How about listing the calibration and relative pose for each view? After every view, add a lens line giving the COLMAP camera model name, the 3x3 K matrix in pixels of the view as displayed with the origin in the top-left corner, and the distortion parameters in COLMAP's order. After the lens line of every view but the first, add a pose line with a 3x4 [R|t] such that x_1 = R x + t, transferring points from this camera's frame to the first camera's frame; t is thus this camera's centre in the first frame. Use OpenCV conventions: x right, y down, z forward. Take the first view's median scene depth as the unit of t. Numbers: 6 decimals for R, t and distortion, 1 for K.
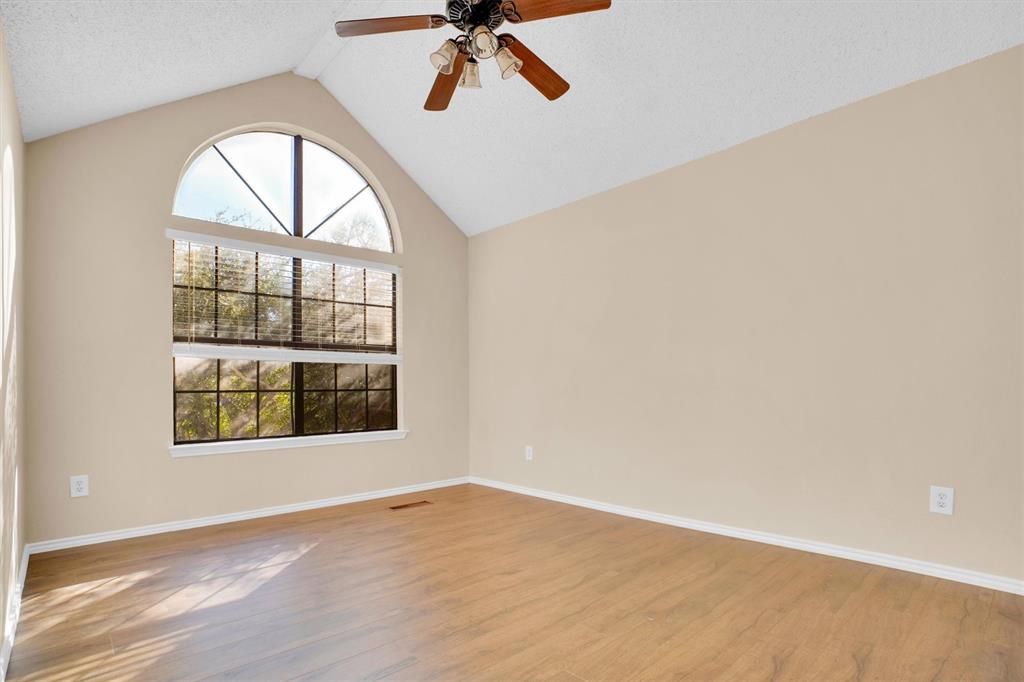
lens RADIAL K [[516.1, 0, 514.7], [0, 516.1, 356.6], [0, 0, 1]] dist [-0.053032, 0.001098]
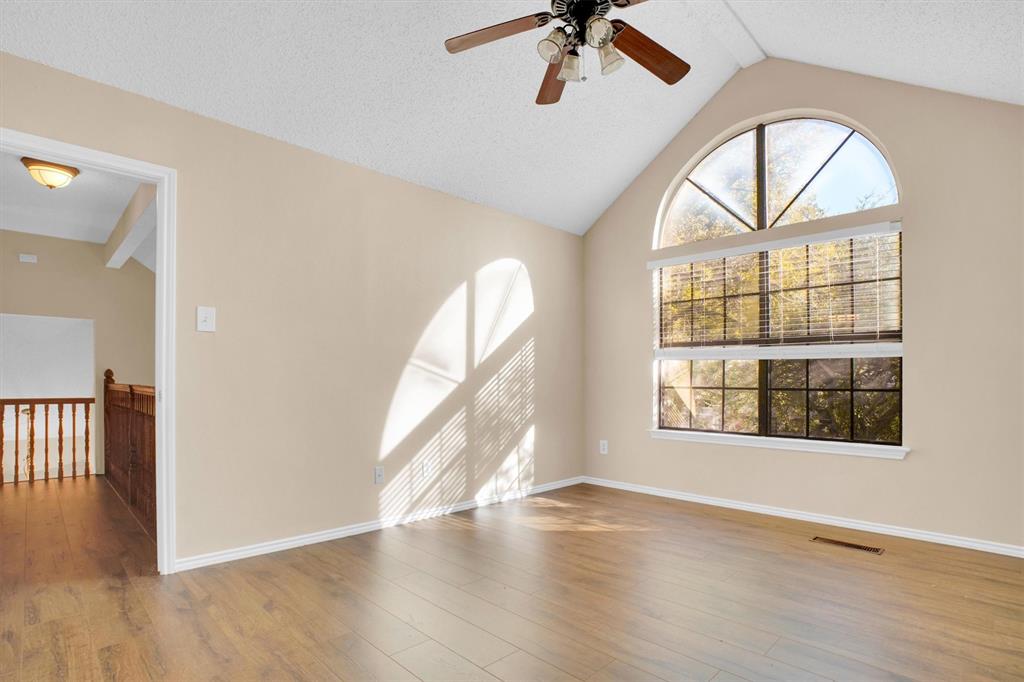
lens RADIAL K [[516.1, 0, 514.7], [0, 516.1, 356.6], [0, 0, 1]] dist [-0.053032, 0.001098]
pose [[0.031754, -0.037841, -0.998779, 0.516733], [0.042467, 0.998432, -0.036477, 0.020571], [0.998593, -0.041257, 0.033311, 0.495336]]
